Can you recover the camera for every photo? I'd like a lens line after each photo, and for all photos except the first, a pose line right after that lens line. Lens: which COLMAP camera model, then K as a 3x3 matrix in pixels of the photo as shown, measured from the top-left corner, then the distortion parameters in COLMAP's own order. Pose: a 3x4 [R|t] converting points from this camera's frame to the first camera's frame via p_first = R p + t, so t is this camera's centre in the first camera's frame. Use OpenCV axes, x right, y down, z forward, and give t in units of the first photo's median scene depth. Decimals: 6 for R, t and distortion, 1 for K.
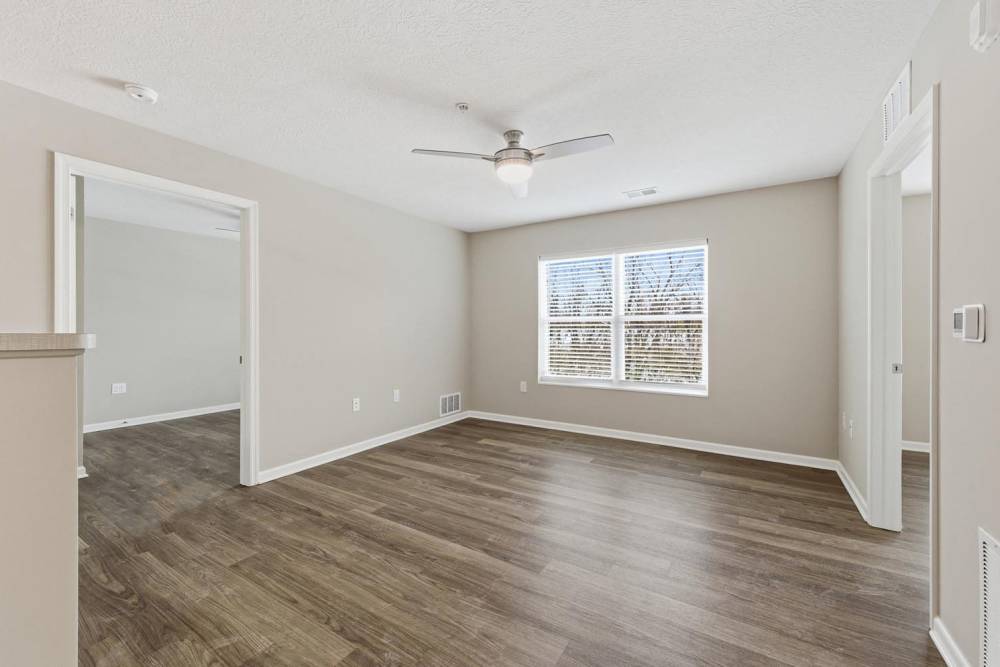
lens RADIAL K [[397.0, 0, 508.8], [0, 397.0, 326.9], [0, 0, 1]] dist [0.001189, 0.000139]
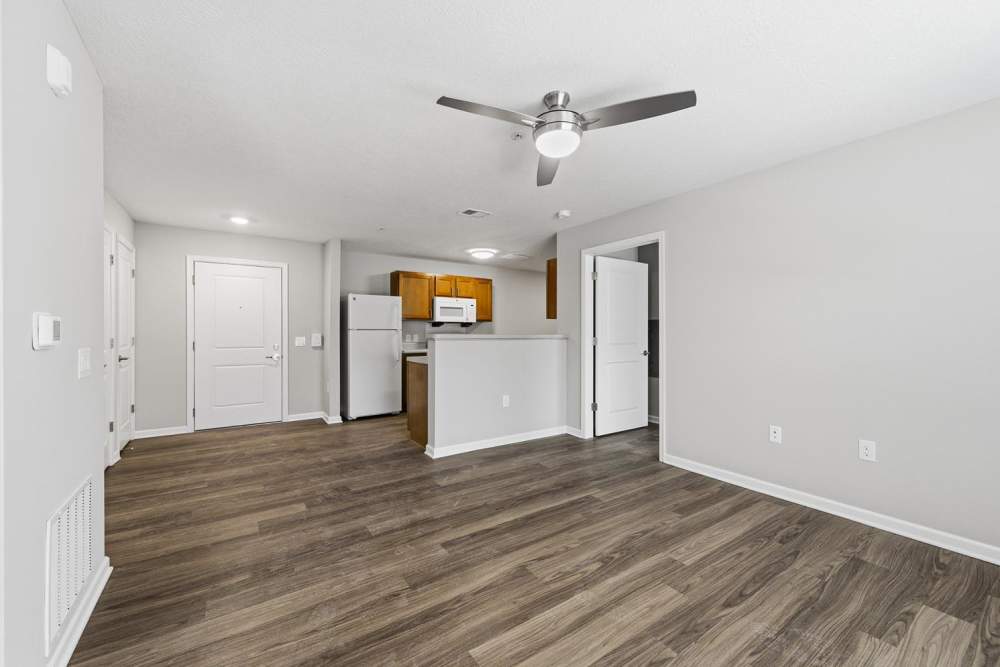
lens RADIAL K [[404.9, 0, 503.1], [0, 404.9, 326.7], [0, 0, 1]] dist [0.001280, -0.000119]
pose [[-0.416483, -0.011634, -0.909069, 0.640874], [-0.001855, 0.999927, -0.011947, -0.001538], [0.909141, -0.003290, -0.416475, 0.982942]]
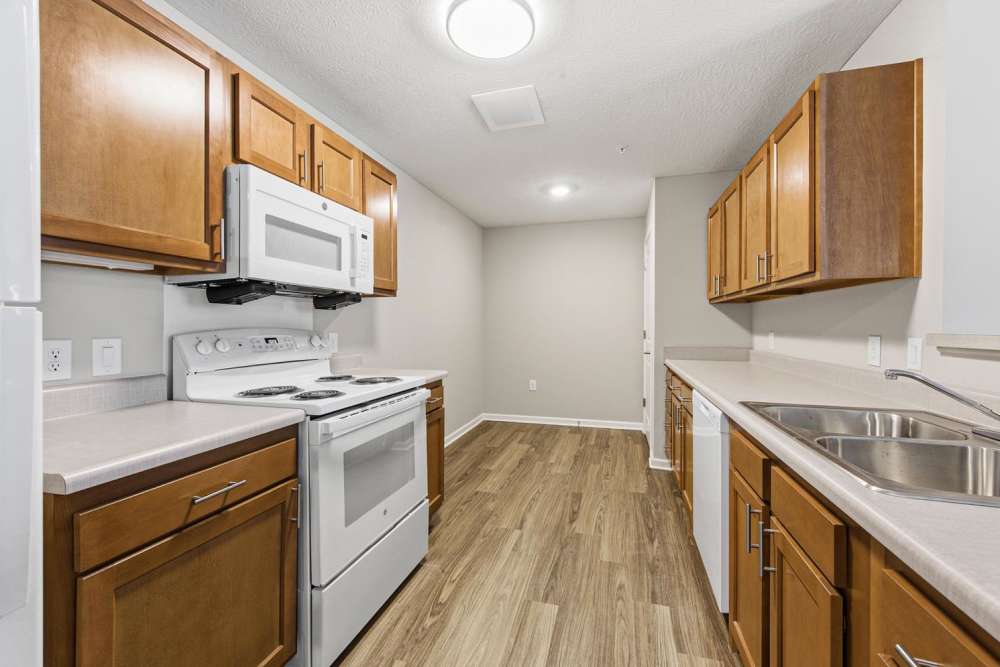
lens RADIAL K [[404.9, 0, 503.1], [0, 404.9, 326.7], [0, 0, 1]] dist [0.001280, -0.000119]
pose [[0.261889, 0.003438, -0.965092, -0.530890], [-0.001531, 0.999994, 0.003147, -0.000087], [0.965097, 0.000653, 0.261892, 0.013186]]
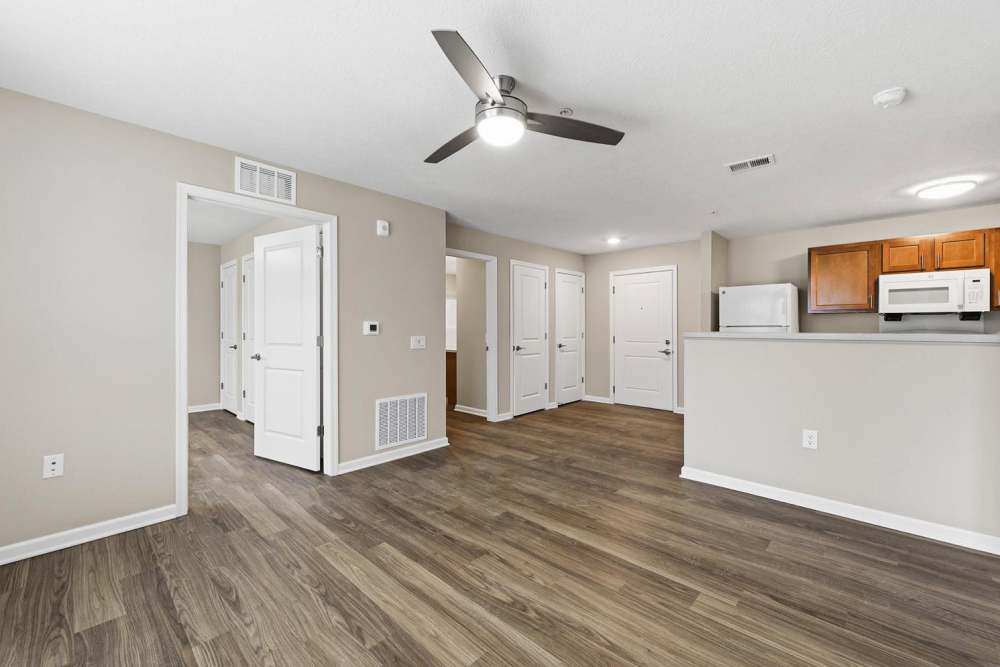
lens RADIAL K [[407.4, 0, 498.6], [0, 407.4, 329.9], [0, 0, 1]] dist [0.001113, -0.000256]
pose [[-0.974692, 0.000072, 0.223553, -0.124533], [0.001145, 0.999988, 0.004673, -0.004722], [-0.223550, 0.004810, -0.974681, 1.396993]]
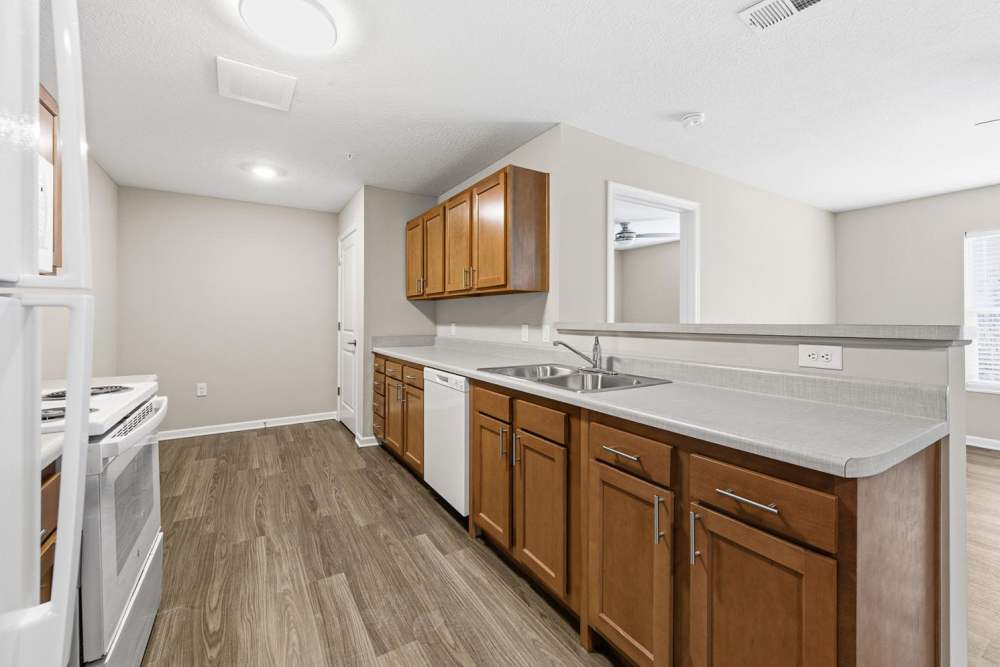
lens RADIAL K [[411.2, 0, 507.0], [0, 411.2, 318.0], [0, 0, 1]] dist [0.001347, 0.000012]
pose [[0.897959, 0.002582, -0.440071, -0.550150], [-0.002832, 0.999996, 0.000089, -0.001001], [0.440070, 0.001167, 0.897963, -0.202421]]
